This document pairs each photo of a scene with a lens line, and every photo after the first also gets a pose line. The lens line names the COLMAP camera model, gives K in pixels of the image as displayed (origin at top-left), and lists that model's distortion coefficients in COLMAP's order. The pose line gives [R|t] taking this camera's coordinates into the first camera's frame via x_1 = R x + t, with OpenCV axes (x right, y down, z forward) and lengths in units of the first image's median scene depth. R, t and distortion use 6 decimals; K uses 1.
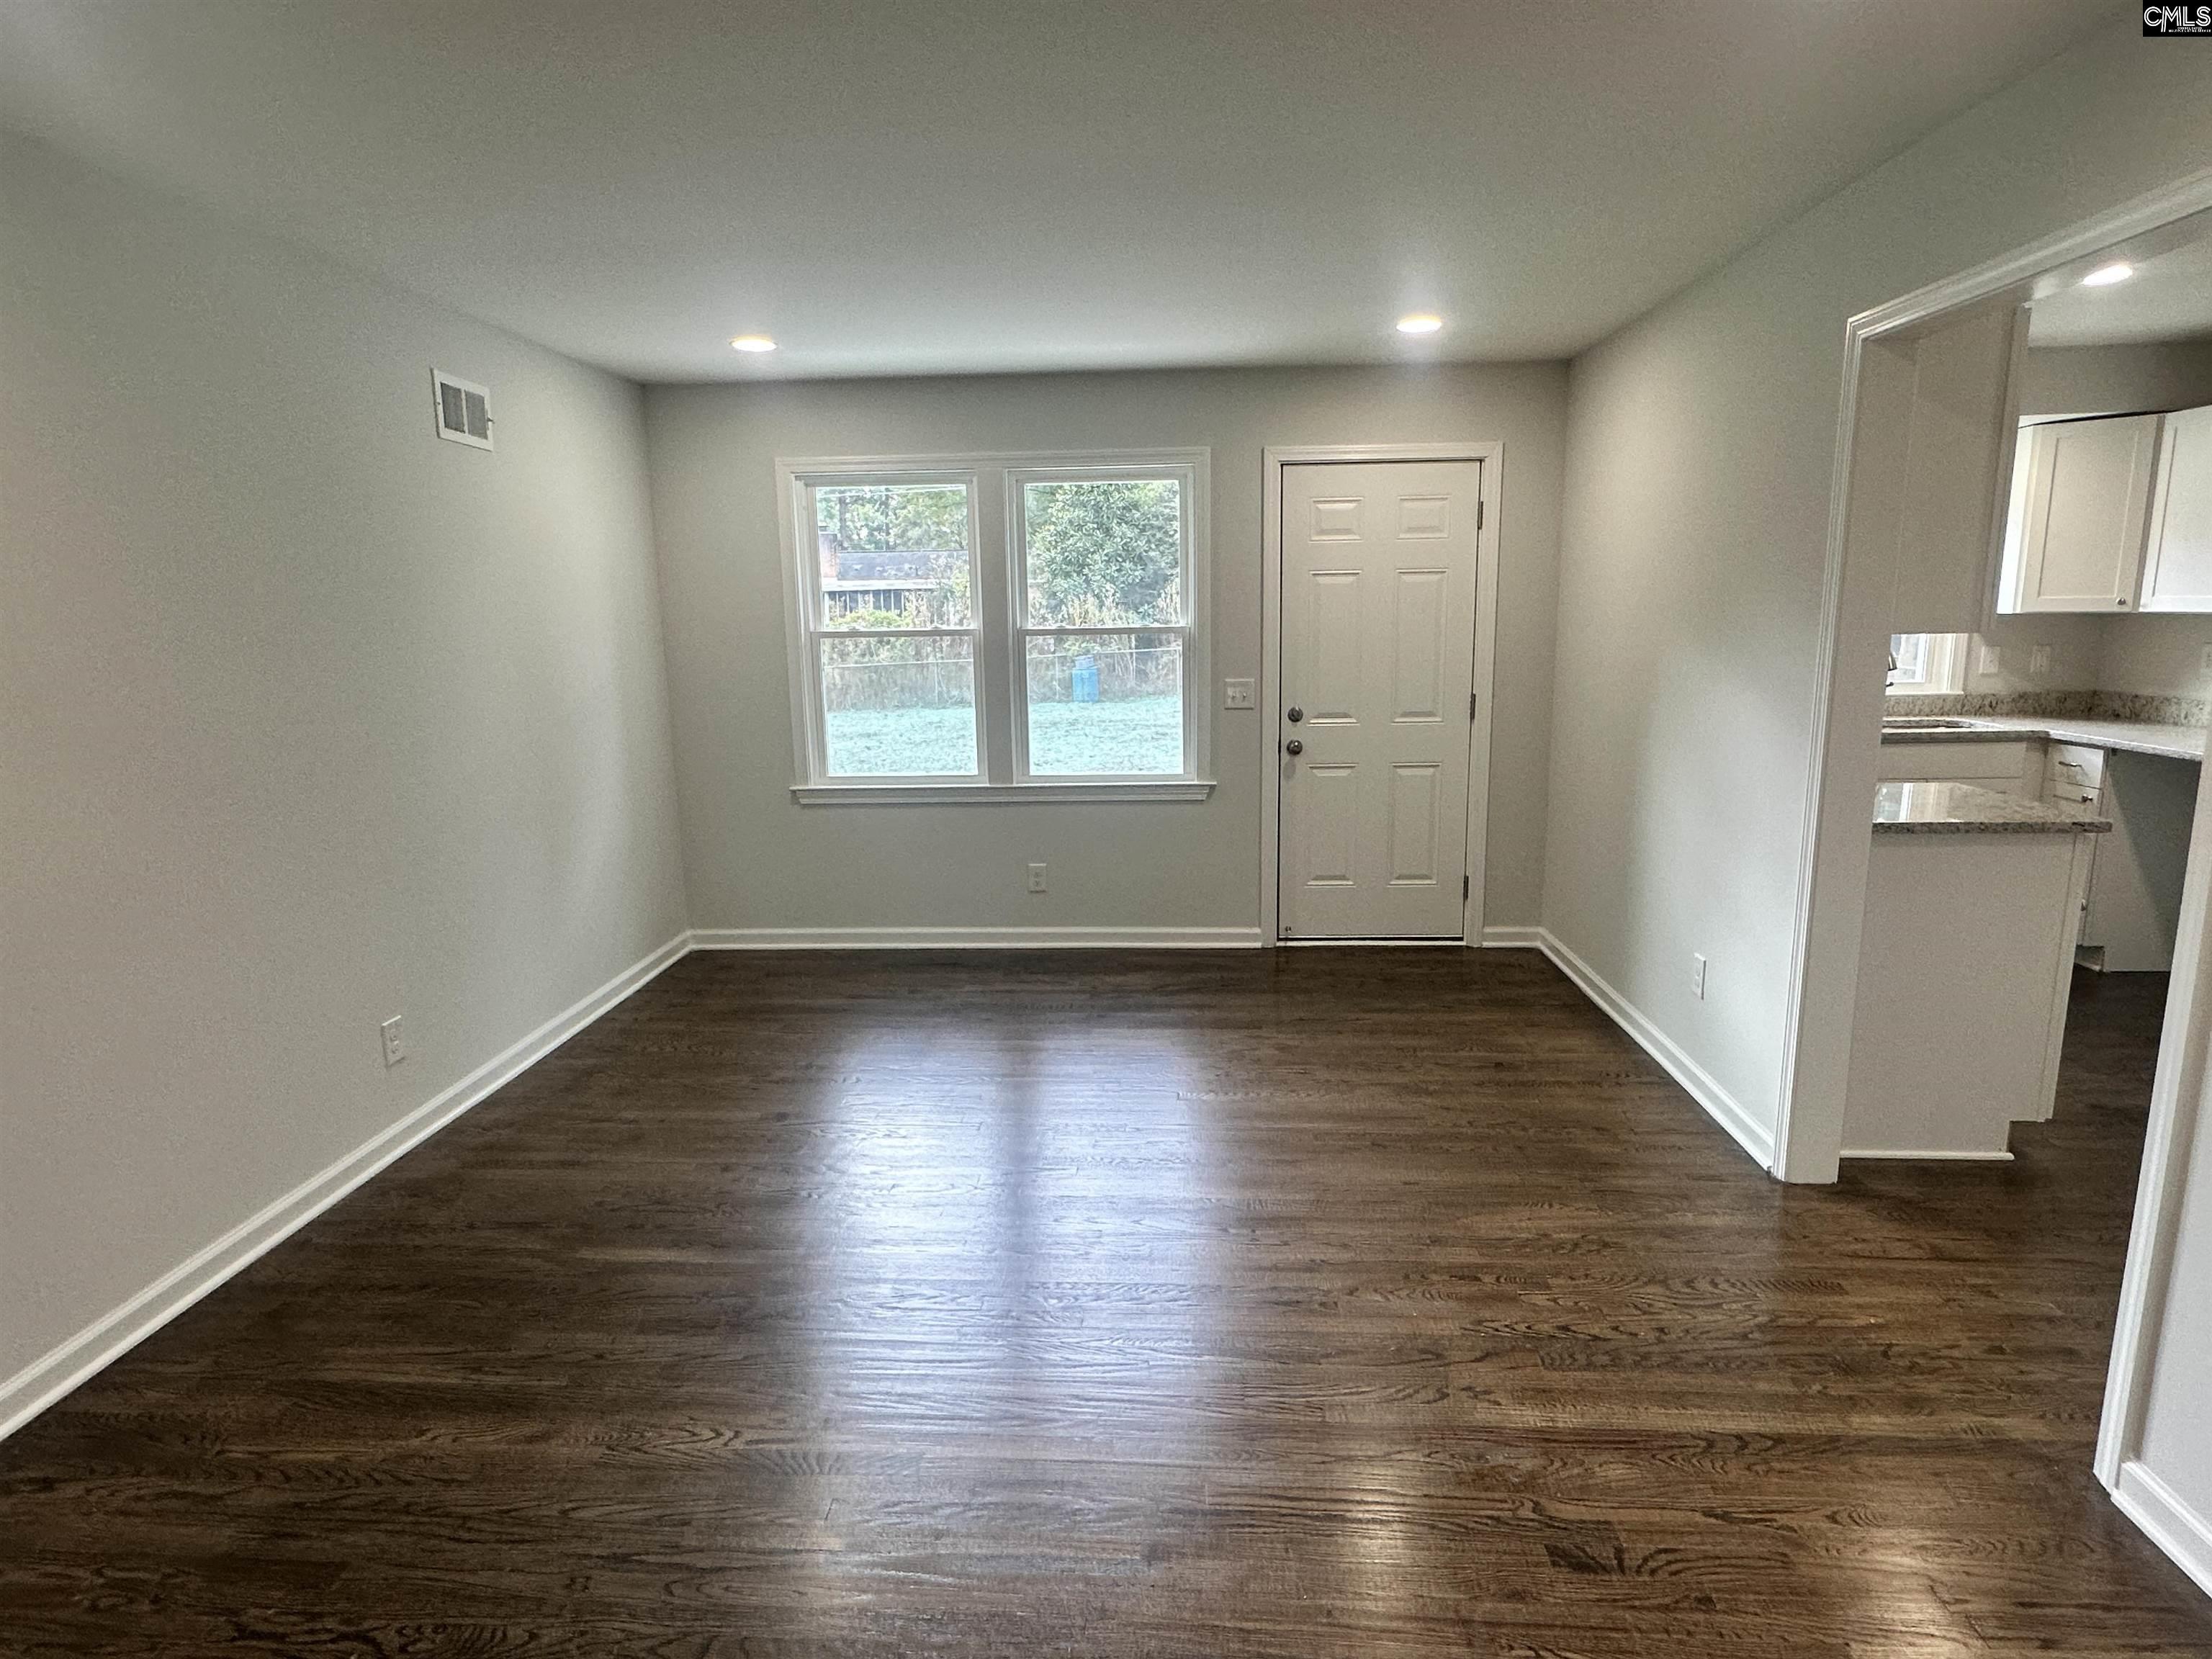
lens RADIAL K [[1207.3, 0, 1098.8], [0, 1207.3, 838.2], [0, 0, 1]] dist [-0.011148, -0.000275]
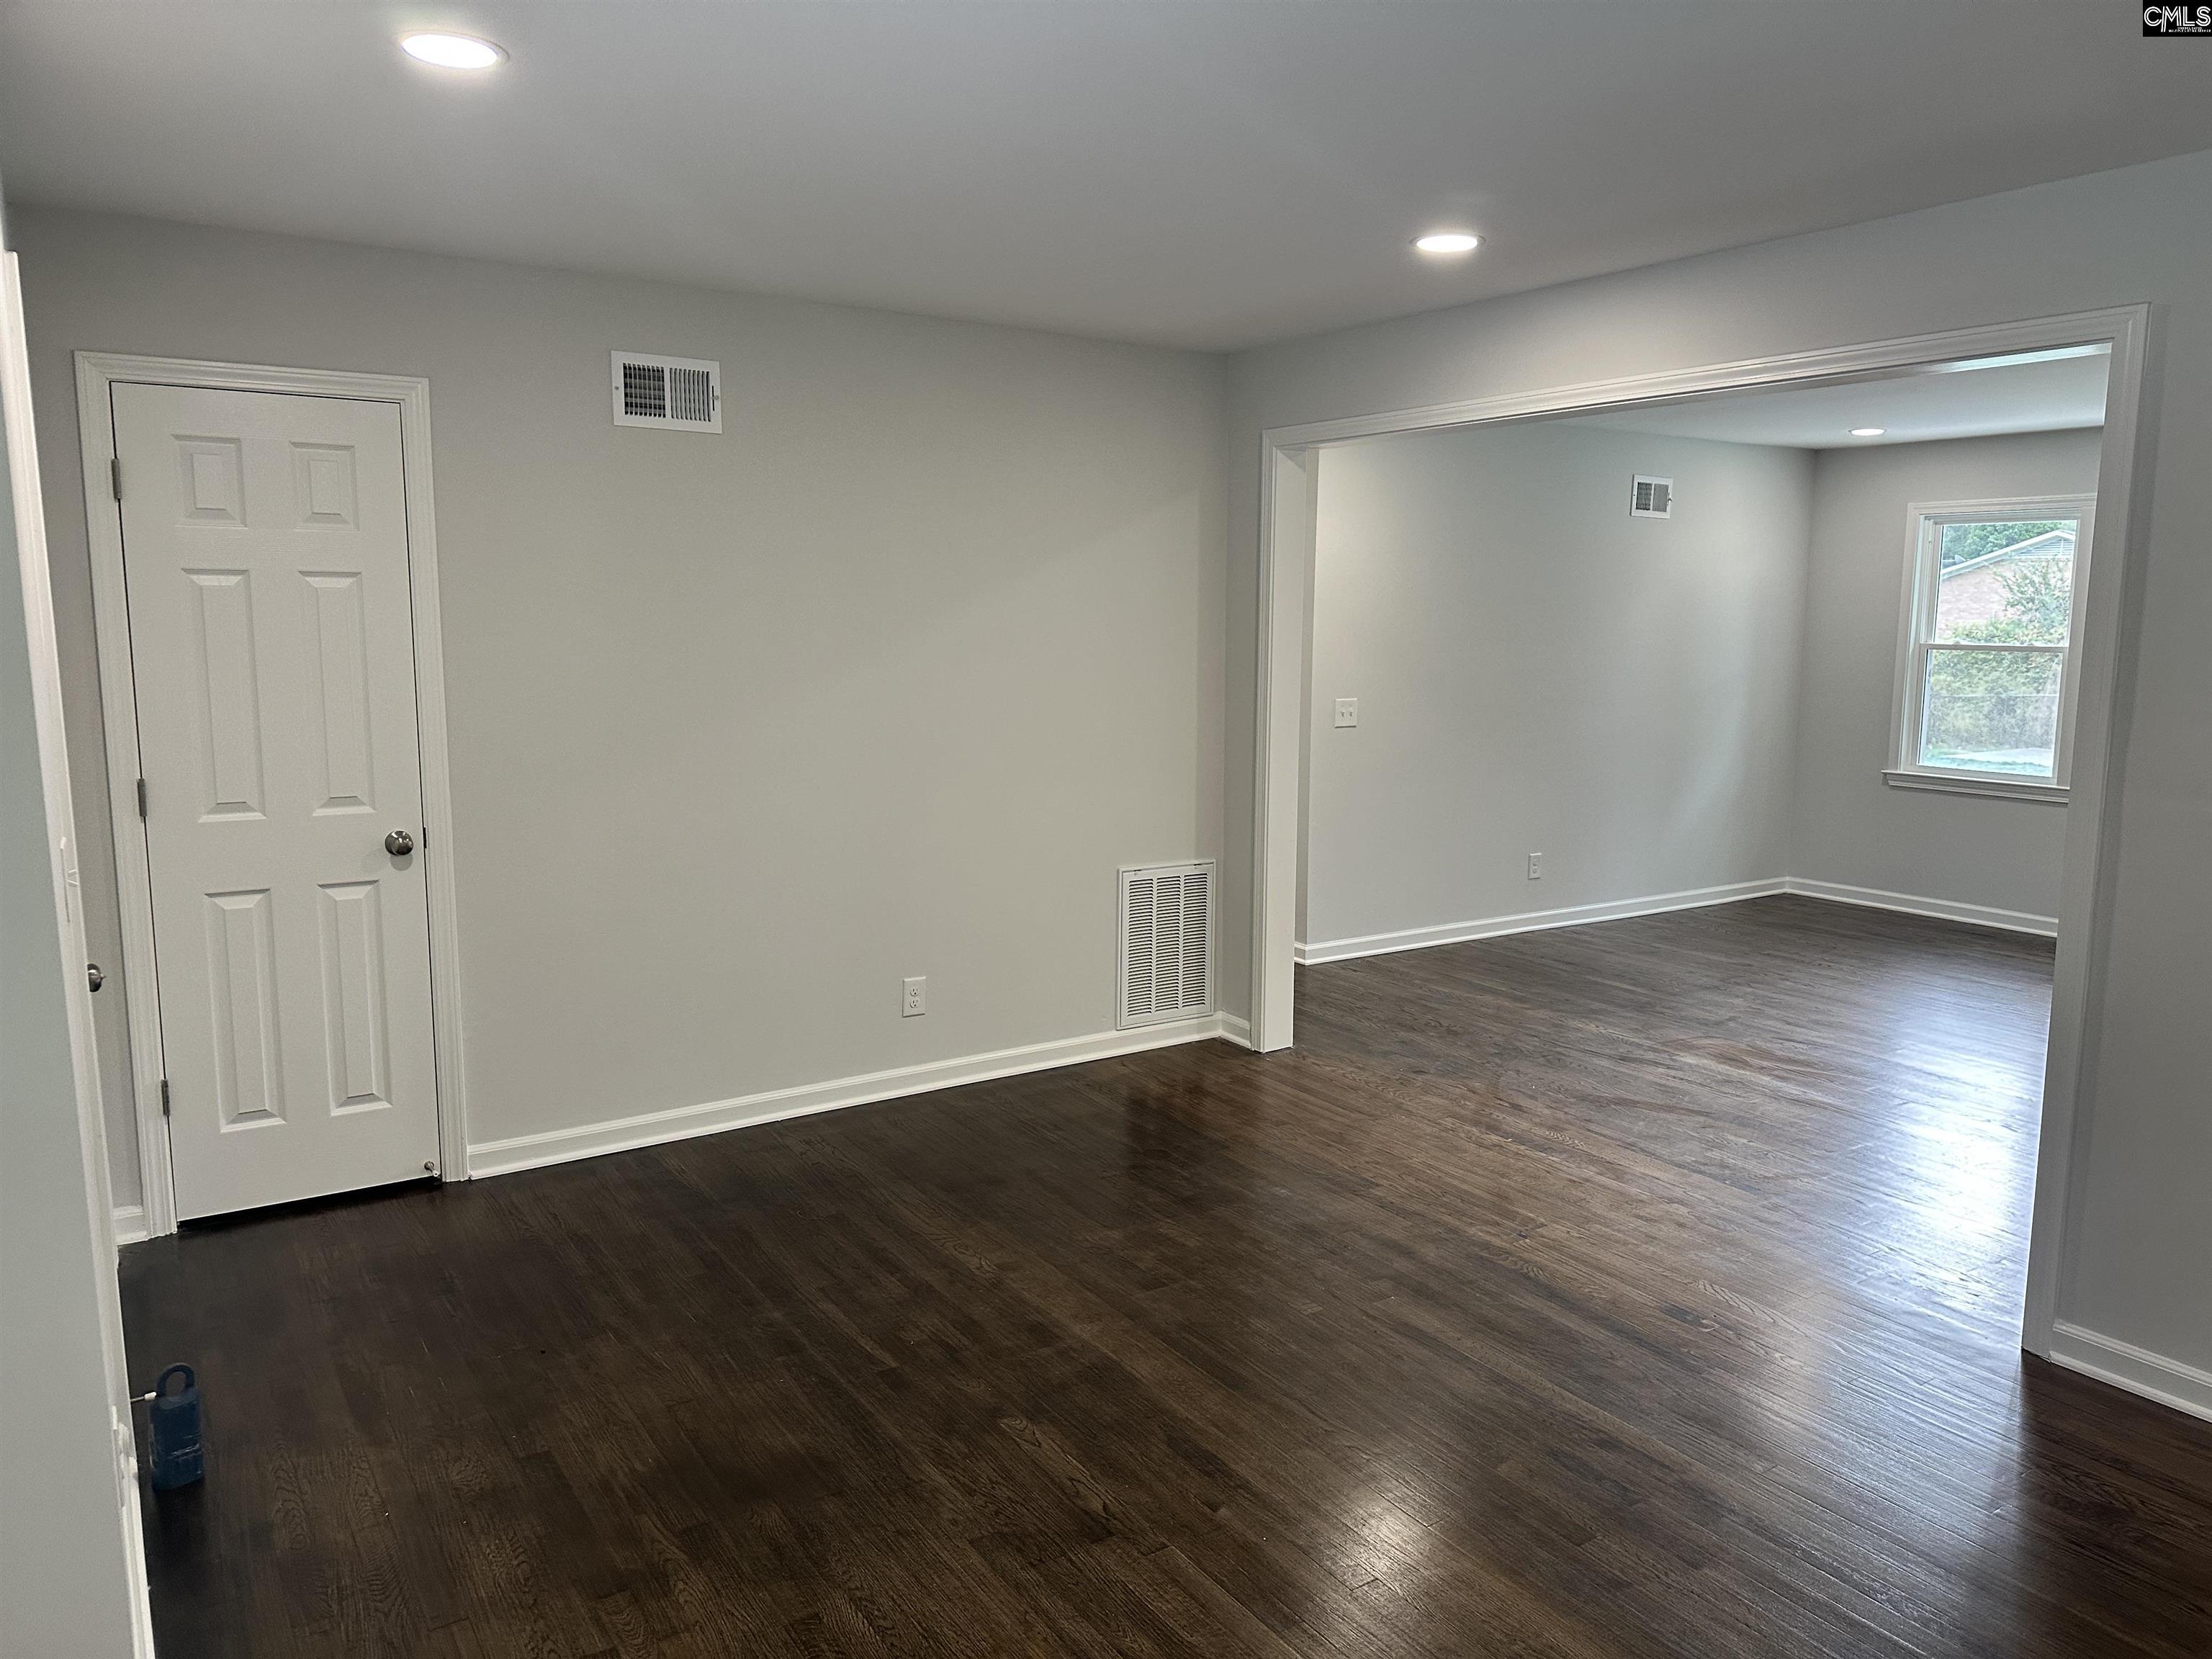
lens RADIAL K [[1541.1, 0, 1111.7], [0, 1541.1, 839.4], [0, 0, 1]] dist [0.061669, -0.067466]
pose [[0.596839, 0.138587, -0.790302, 0.546772], [-0.170767, 0.984344, 0.043650, 0.092753], [0.783978, 0.108906, 0.611161, -0.574574]]
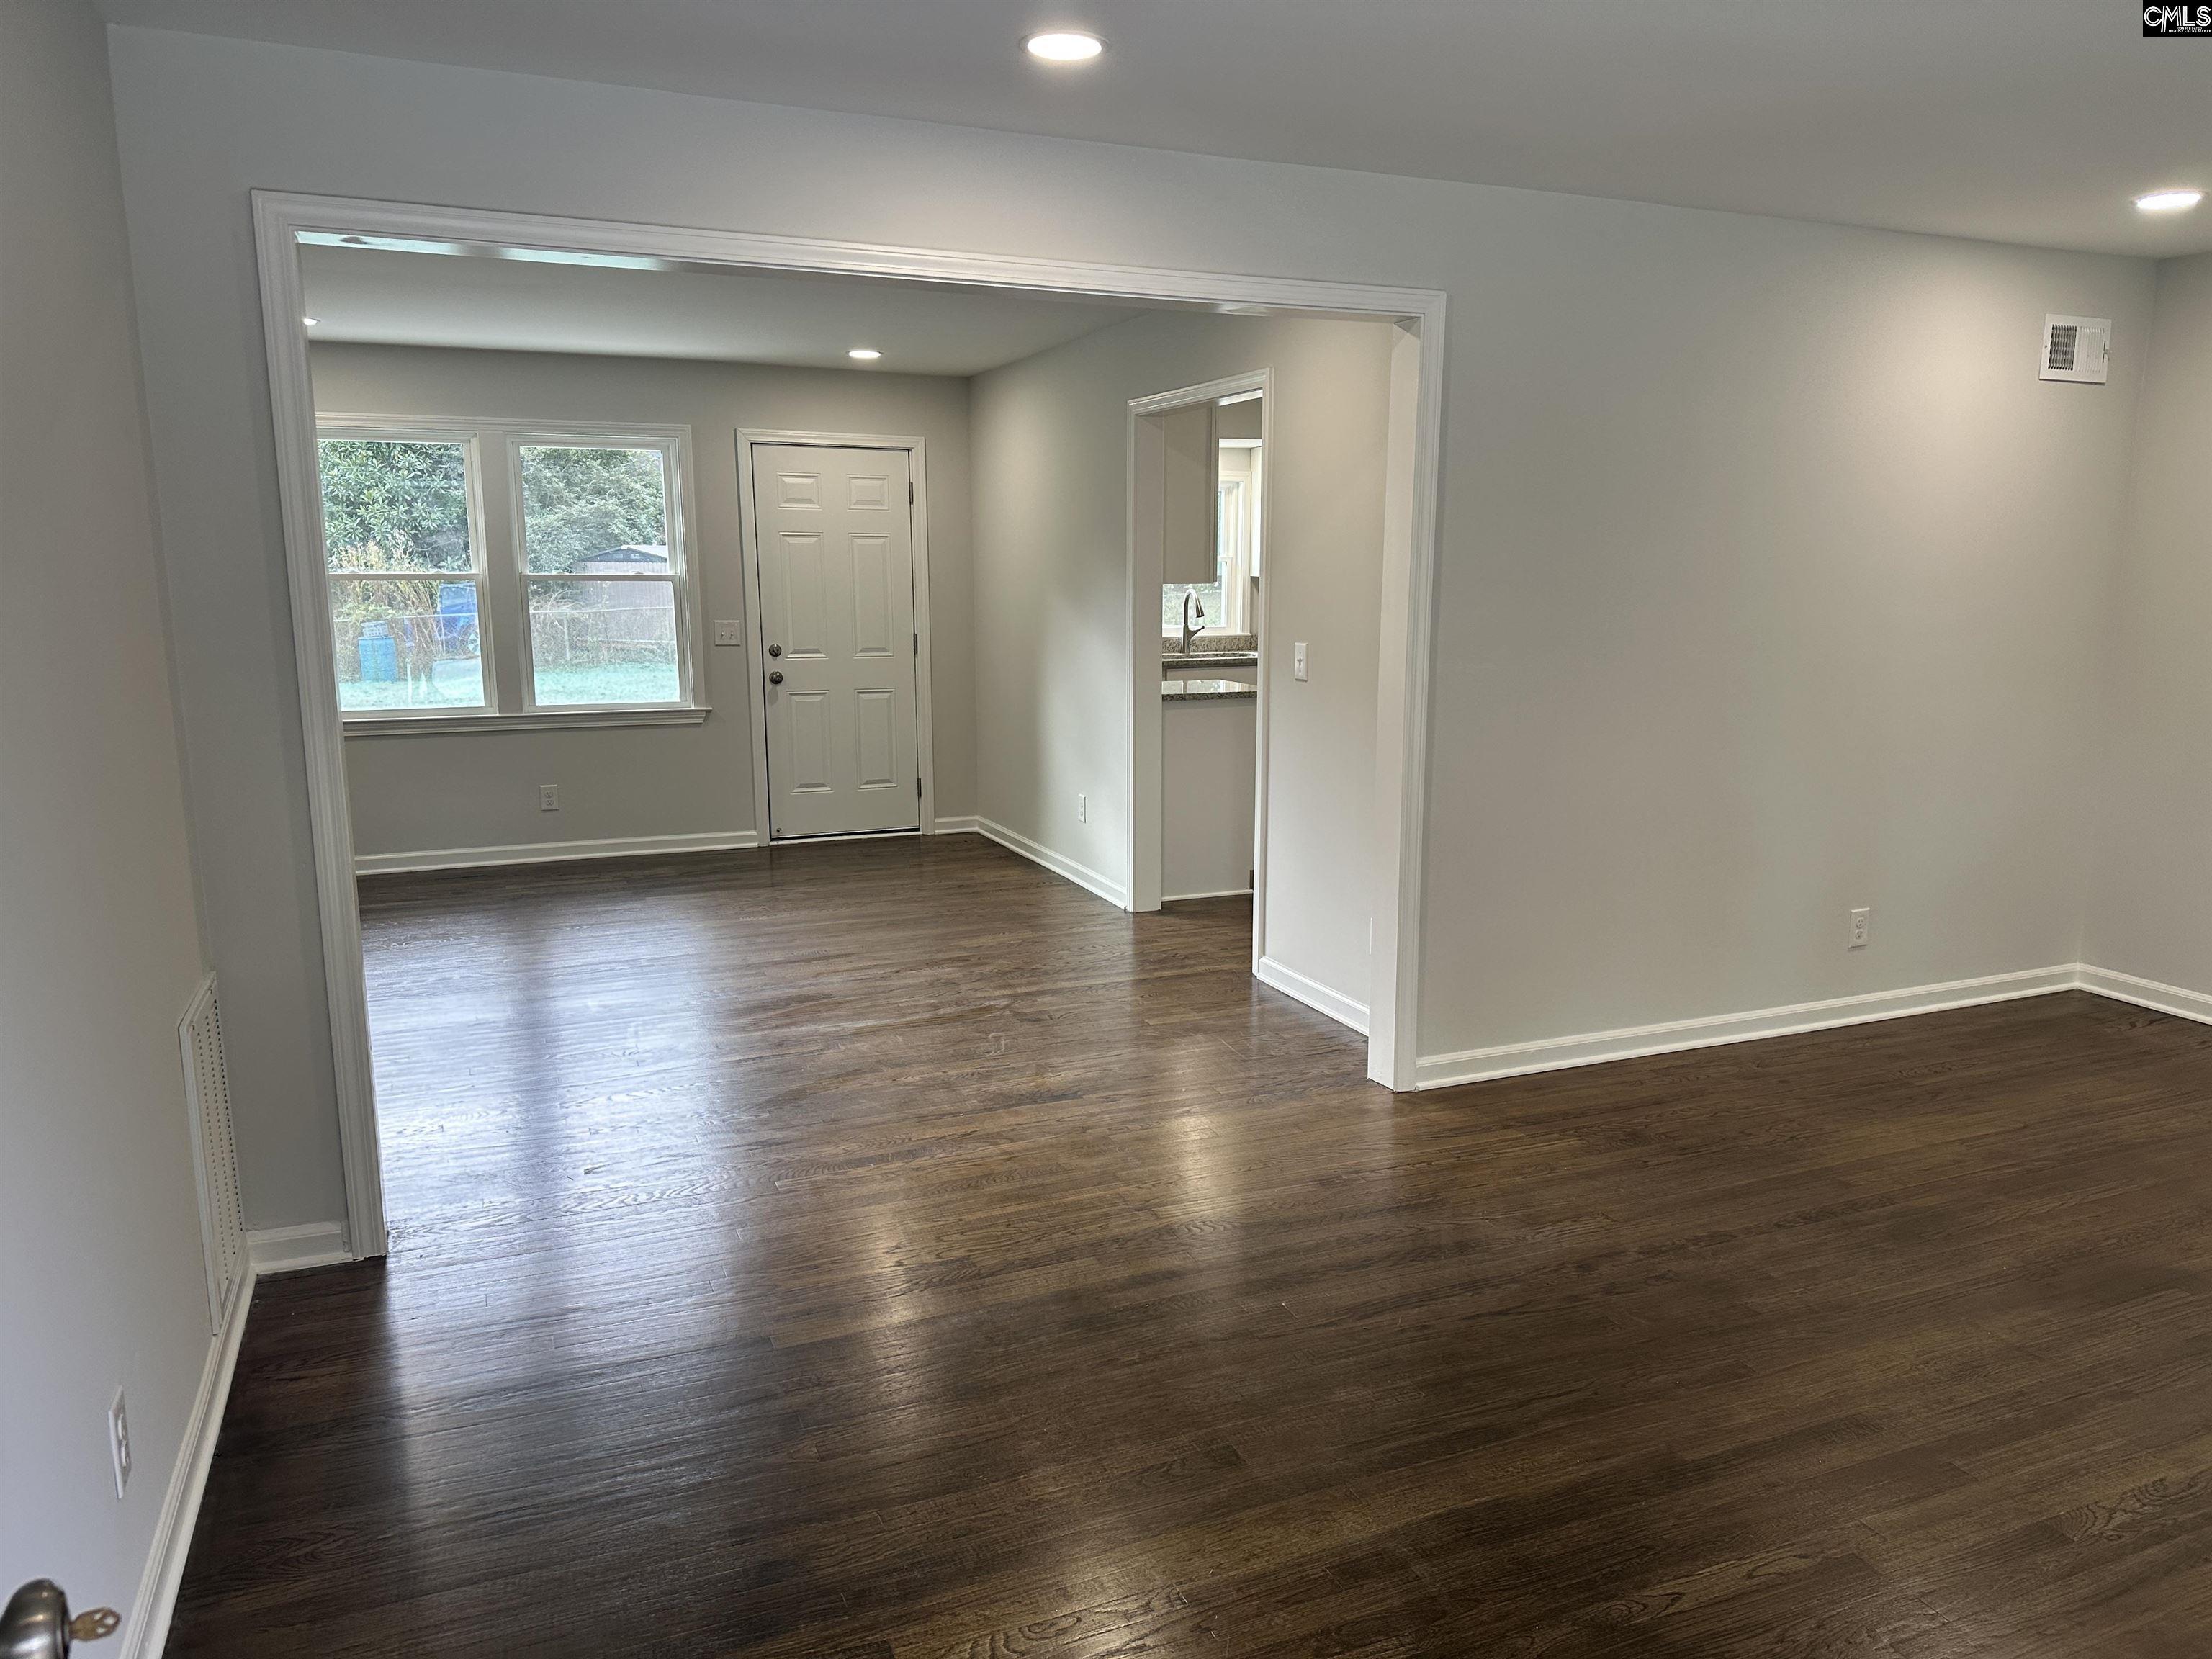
lens RADIAL K [[1525.6, 0, 1139.2], [0, 1525.6, 834.1], [0, 0, 1]] dist [0.070789, -0.069159]
pose [[0.886058, -0.058625, 0.459852, -0.244332], [0.066257, 0.997803, -0.000459, 0.112217], [-0.458814, 0.030875, 0.887996, -0.556981]]
